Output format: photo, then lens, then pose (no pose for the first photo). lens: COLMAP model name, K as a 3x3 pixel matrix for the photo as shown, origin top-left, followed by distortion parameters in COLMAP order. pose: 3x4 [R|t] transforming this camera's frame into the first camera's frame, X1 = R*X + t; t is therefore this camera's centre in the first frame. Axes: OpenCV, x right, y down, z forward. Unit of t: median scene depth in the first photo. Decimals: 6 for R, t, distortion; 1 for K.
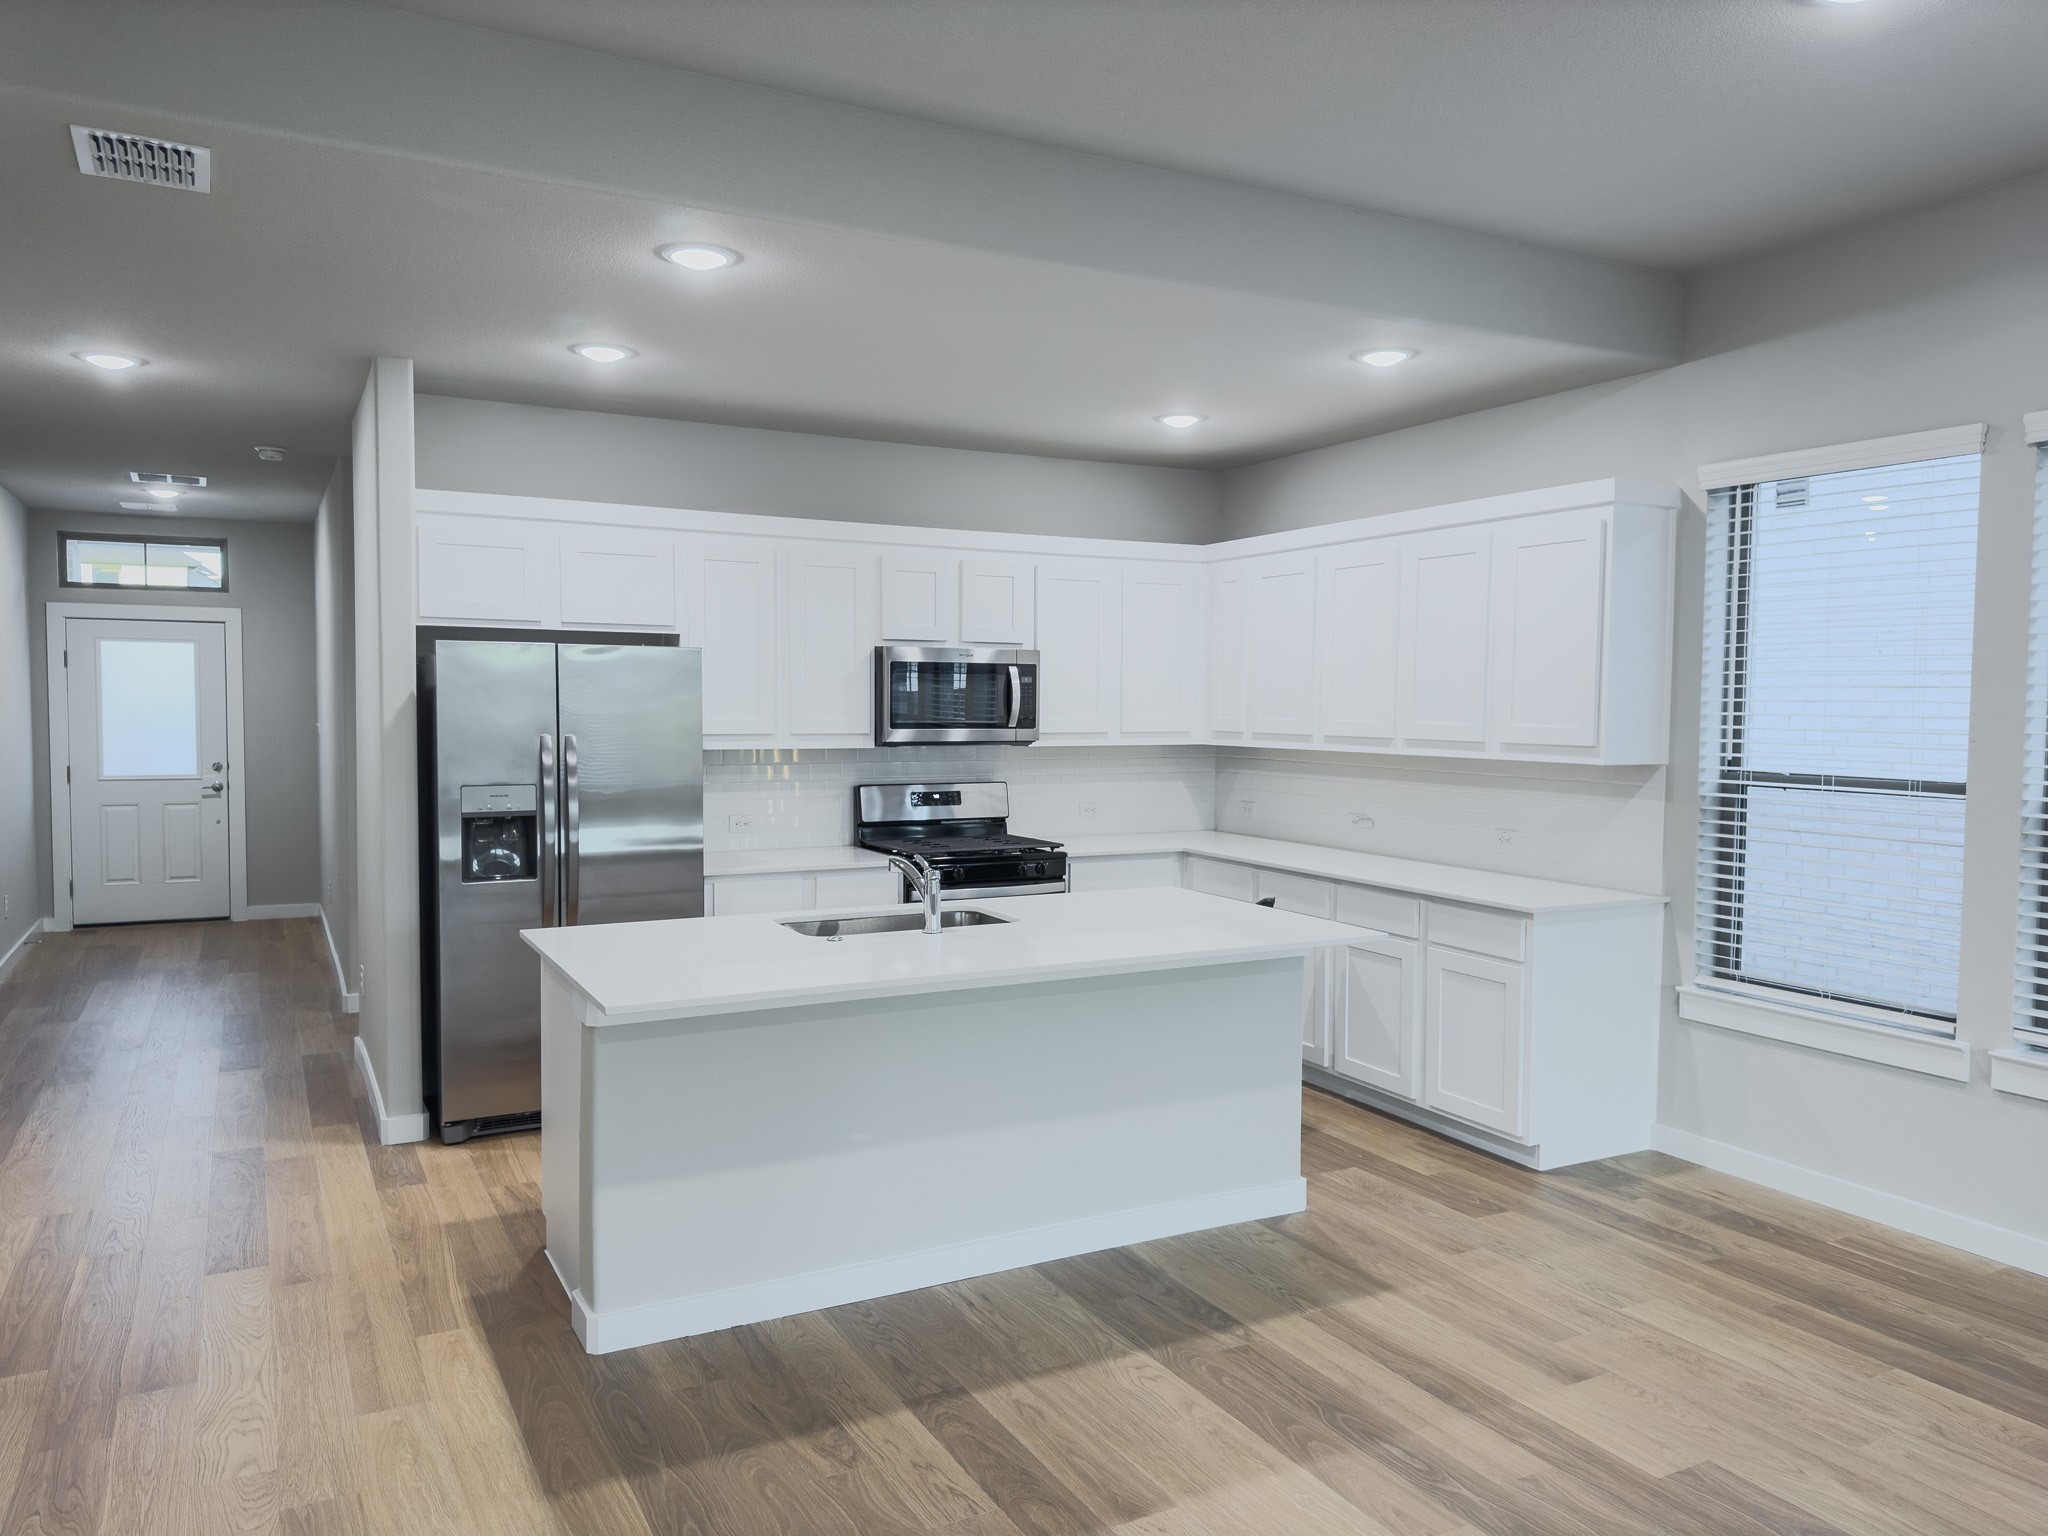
lens RADIAL K [[1419.5, 0, 1020.7], [0, 1419.5, 769.1], [0, 0, 1]] dist [0.057710, -0.056600]
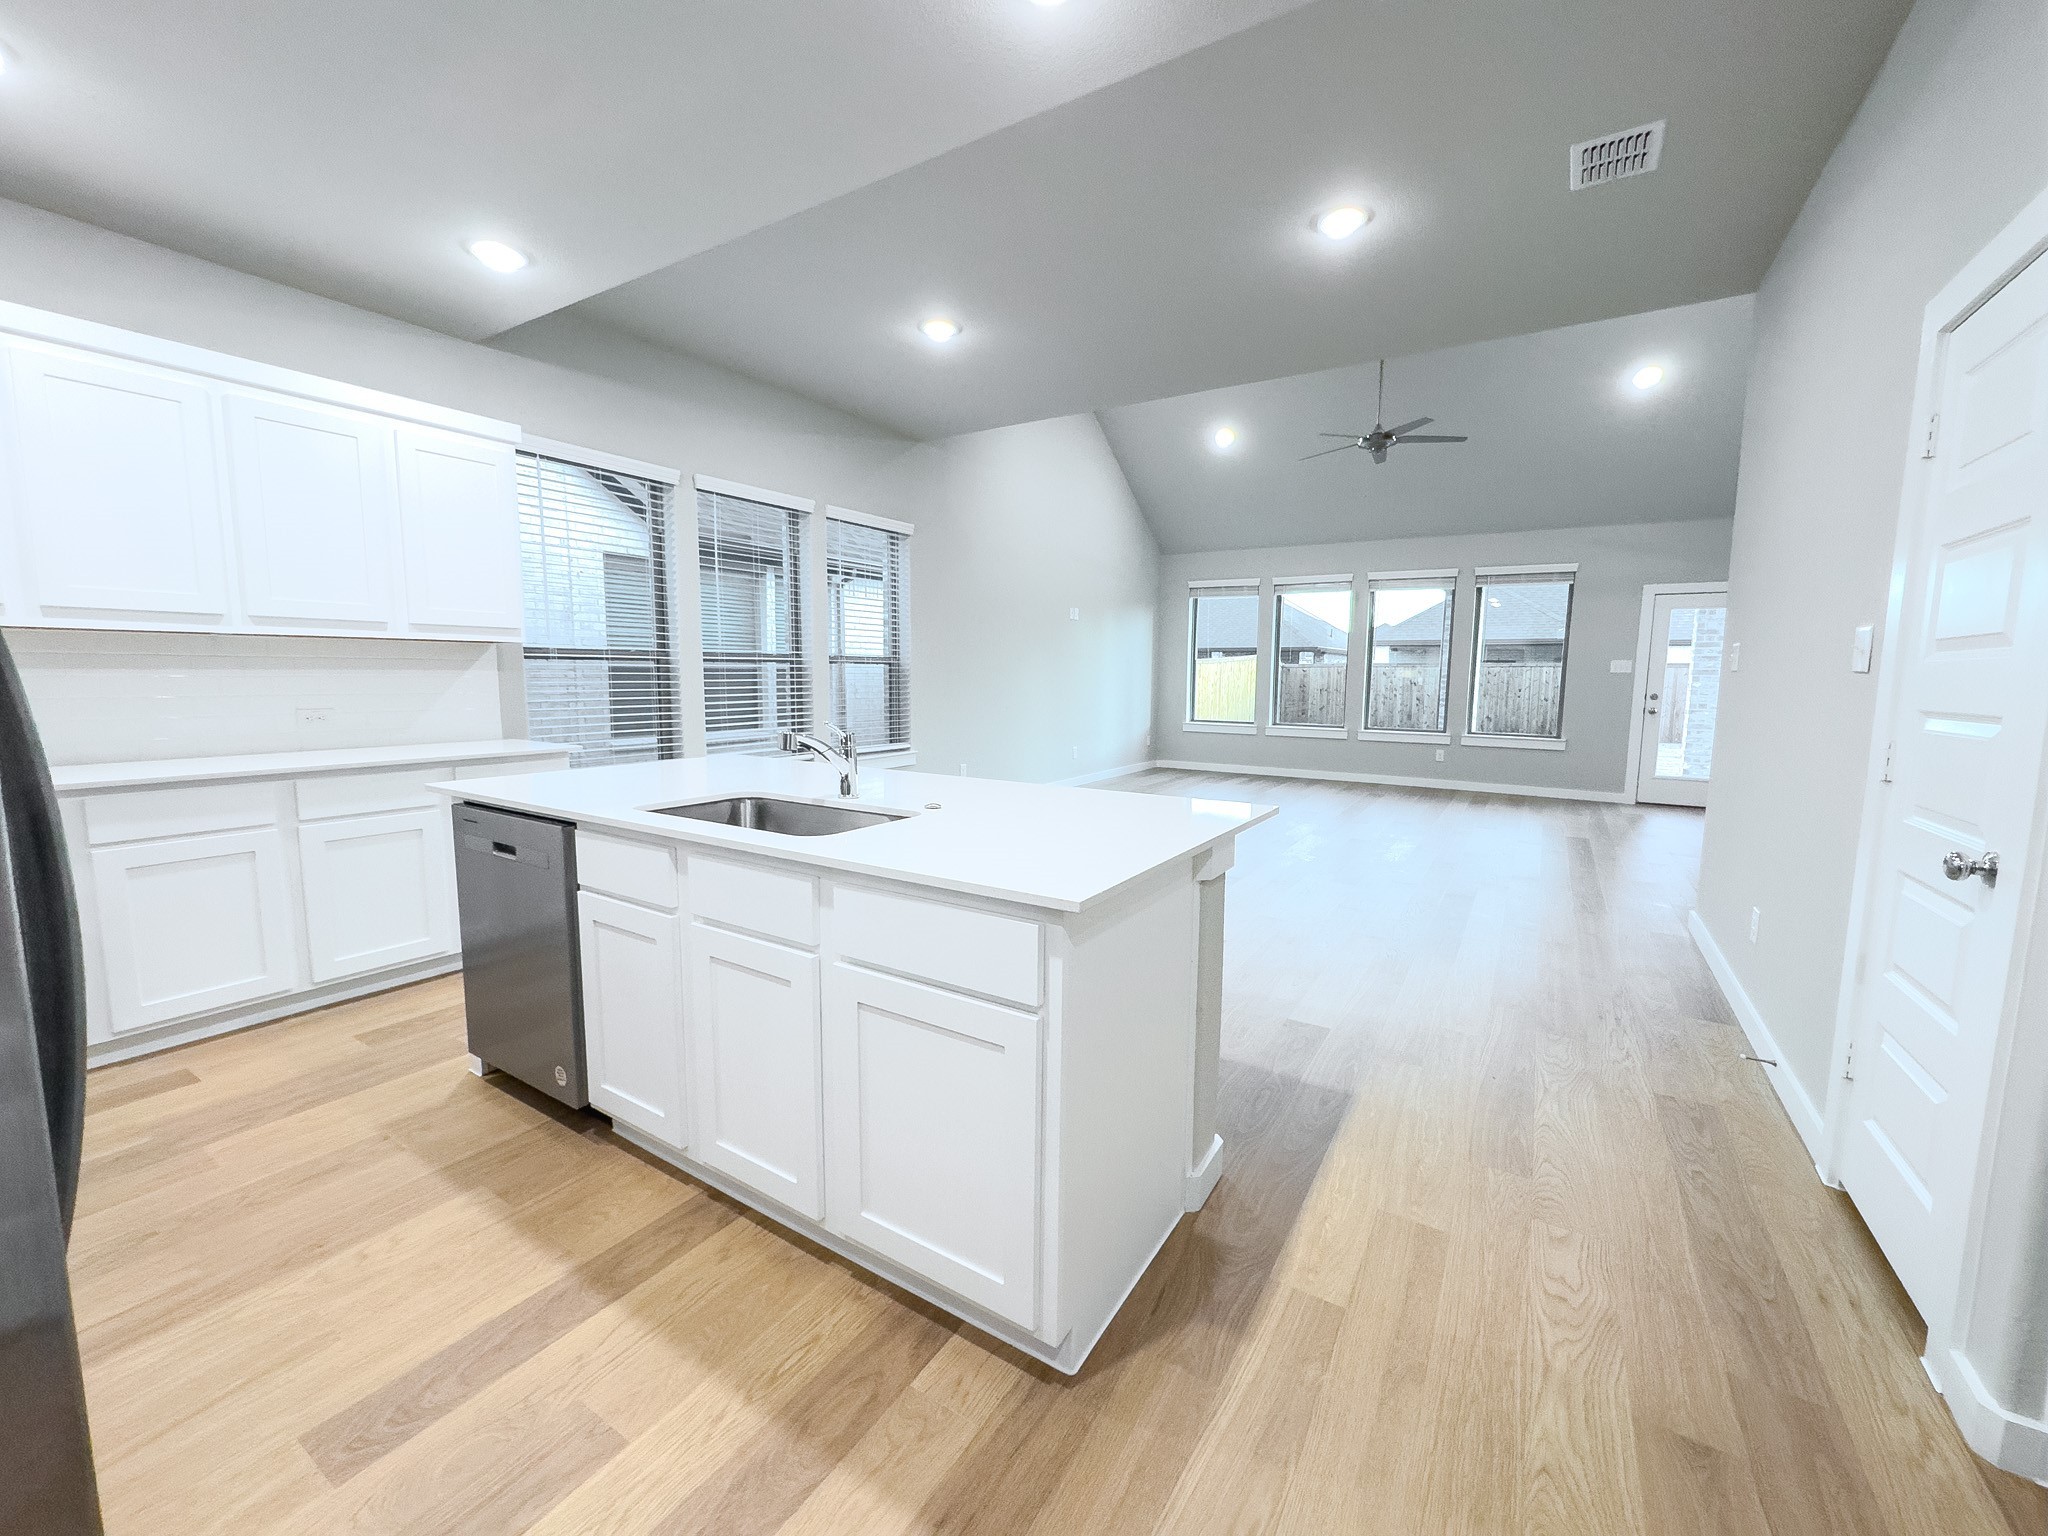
lens RADIAL K [[818.6, 0, 1020.6], [0, 818.6, 774.0], [0, 0, 1]] dist [-0.002467, -0.000485]
pose [[-0.489077, -0.120157, 0.863925, -0.635948], [0.027456, 0.987855, 0.152937, 0.018808], [-0.871808, 0.098517, -0.479838, 1.239453]]
